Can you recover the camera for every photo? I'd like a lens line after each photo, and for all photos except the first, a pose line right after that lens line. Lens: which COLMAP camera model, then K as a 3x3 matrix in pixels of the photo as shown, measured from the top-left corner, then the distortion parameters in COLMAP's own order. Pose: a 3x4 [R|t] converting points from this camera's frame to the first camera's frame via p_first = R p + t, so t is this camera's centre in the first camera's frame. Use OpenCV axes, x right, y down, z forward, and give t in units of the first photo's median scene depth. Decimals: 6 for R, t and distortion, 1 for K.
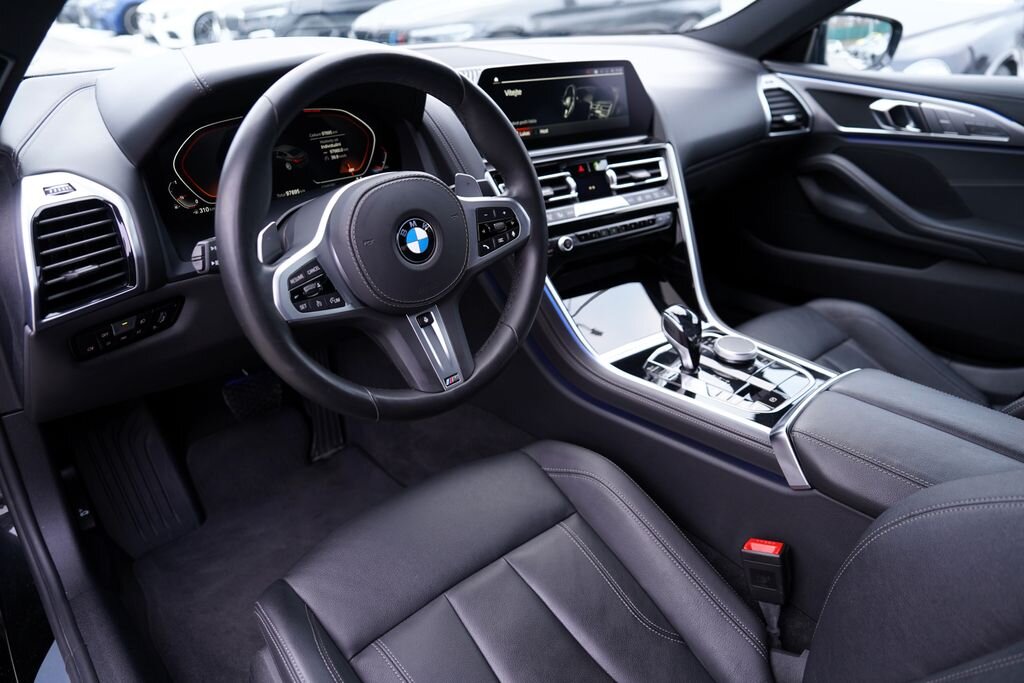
lens RADIAL K [[706.0, 0, 515.8], [0, 706.0, 340.4], [0, 0, 1]] dist [-0.097826, 0.055097]
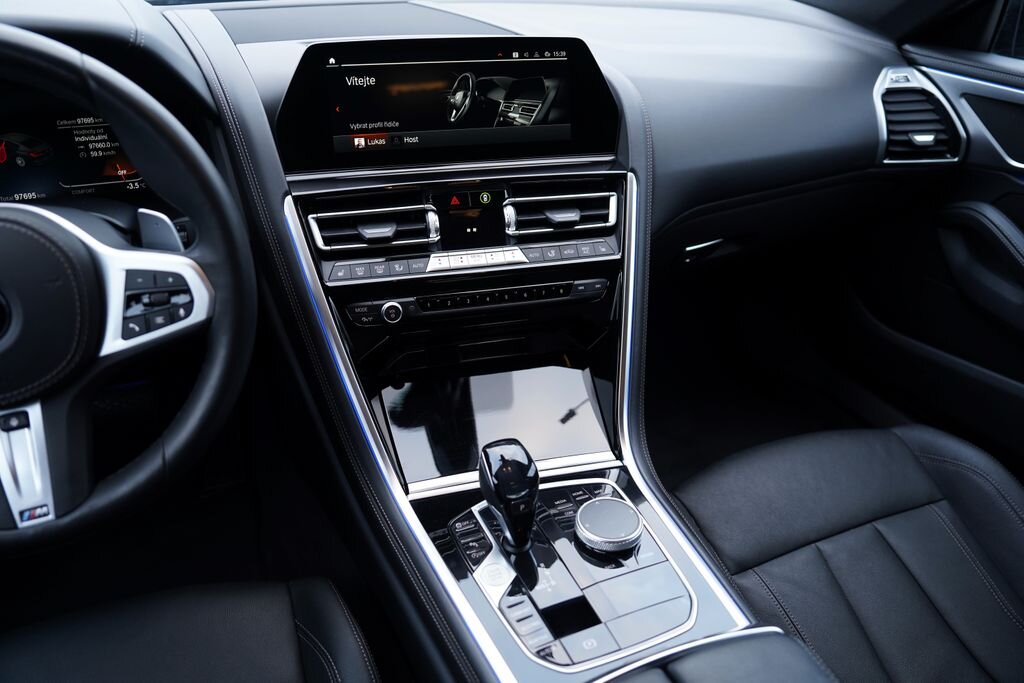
lens RADIAL K [[757.6, 0, 498.0], [0, 757.6, 341.7], [0, 0, 1]] dist [-0.069307, 0.054950]
pose [[0.938821, 0.182511, -0.292071, 0.384366], [-0.168411, 0.983015, 0.072940, -0.178293], [0.300422, -0.019290, 0.953611, 0.328726]]
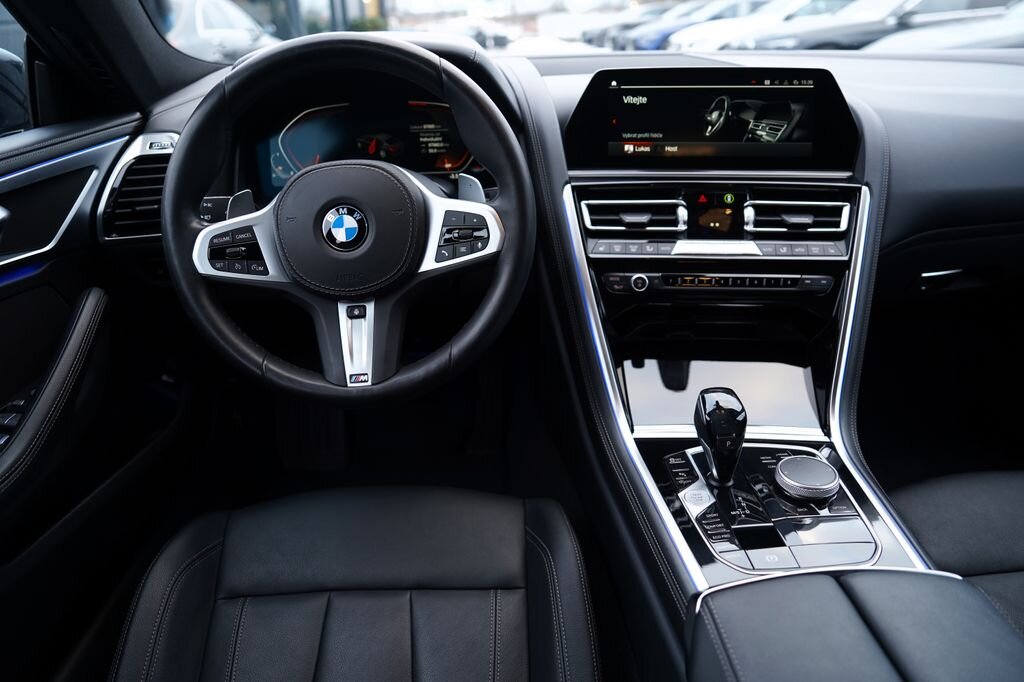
lens RADIAL K [[706.0, 0, 510.9], [0, 706.0, 346.7], [0, 0, 1]] dist [-0.097826, 0.055097]
pose [[0.763725, 0.248606, -0.595751, 0.462789], [-0.269140, 0.961460, 0.056191, -0.070047], [0.586760, 0.117426, 0.801201, 0.259350]]
